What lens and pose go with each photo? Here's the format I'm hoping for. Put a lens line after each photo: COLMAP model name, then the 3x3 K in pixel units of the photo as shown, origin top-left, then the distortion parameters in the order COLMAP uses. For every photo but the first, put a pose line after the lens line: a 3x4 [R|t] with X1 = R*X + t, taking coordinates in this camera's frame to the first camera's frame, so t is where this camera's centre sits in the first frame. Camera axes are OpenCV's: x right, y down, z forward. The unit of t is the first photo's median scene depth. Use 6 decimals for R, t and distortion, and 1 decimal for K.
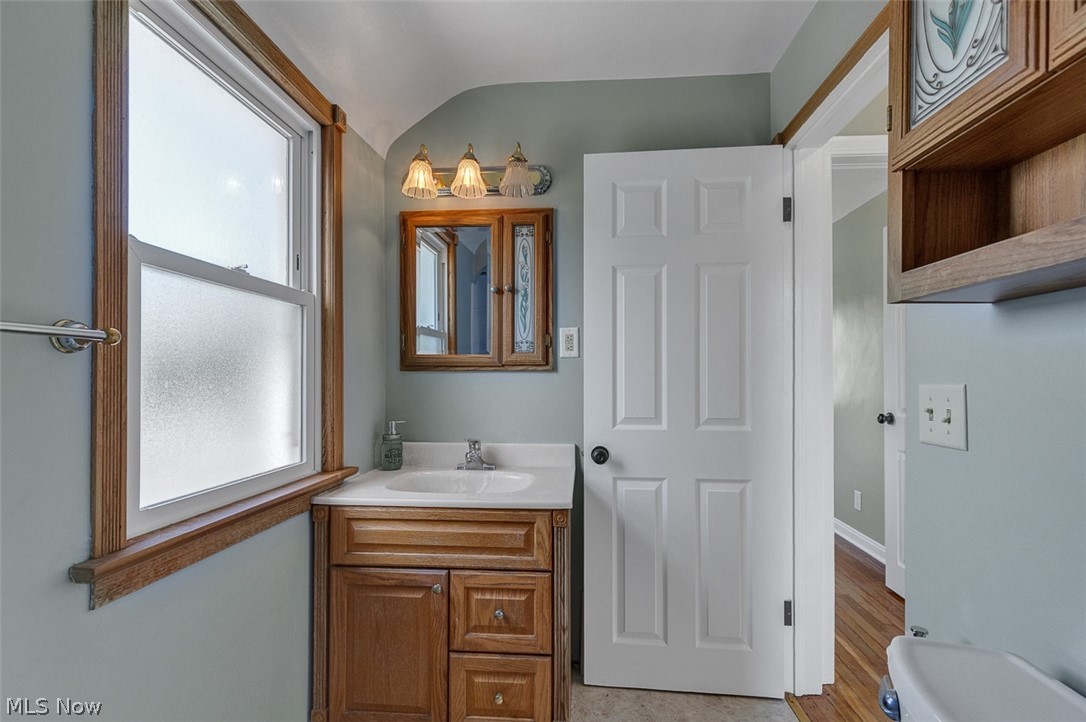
lens RADIAL K [[500.1, 0, 543.6], [0, 500.1, 371.0], [0, 0, 1]] dist [0.004090, 0.000188]
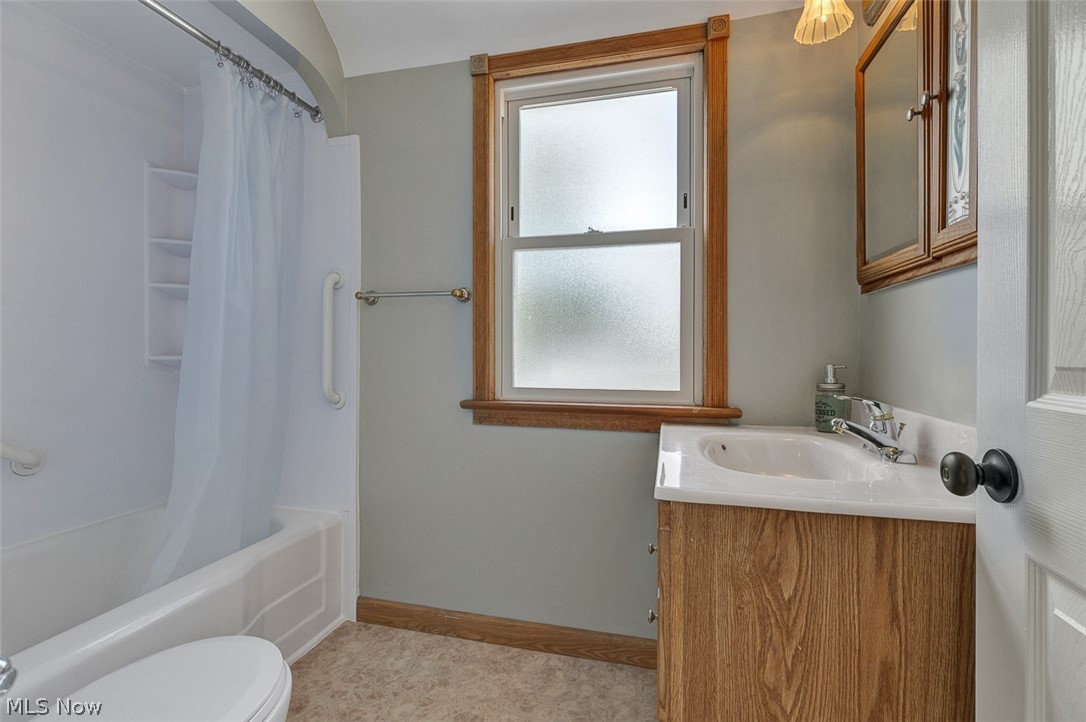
lens RADIAL K [[500.1, 0, 546.5], [0, 500.1, 352.8], [0, 0, 1]] dist [0.004090, 0.000188]
pose [[-0.167127, 0.000225, -0.985935, 0.741102], [0.008736, 0.999961, -0.001253, 0.124274], [0.985897, -0.008823, -0.167123, 1.115780]]
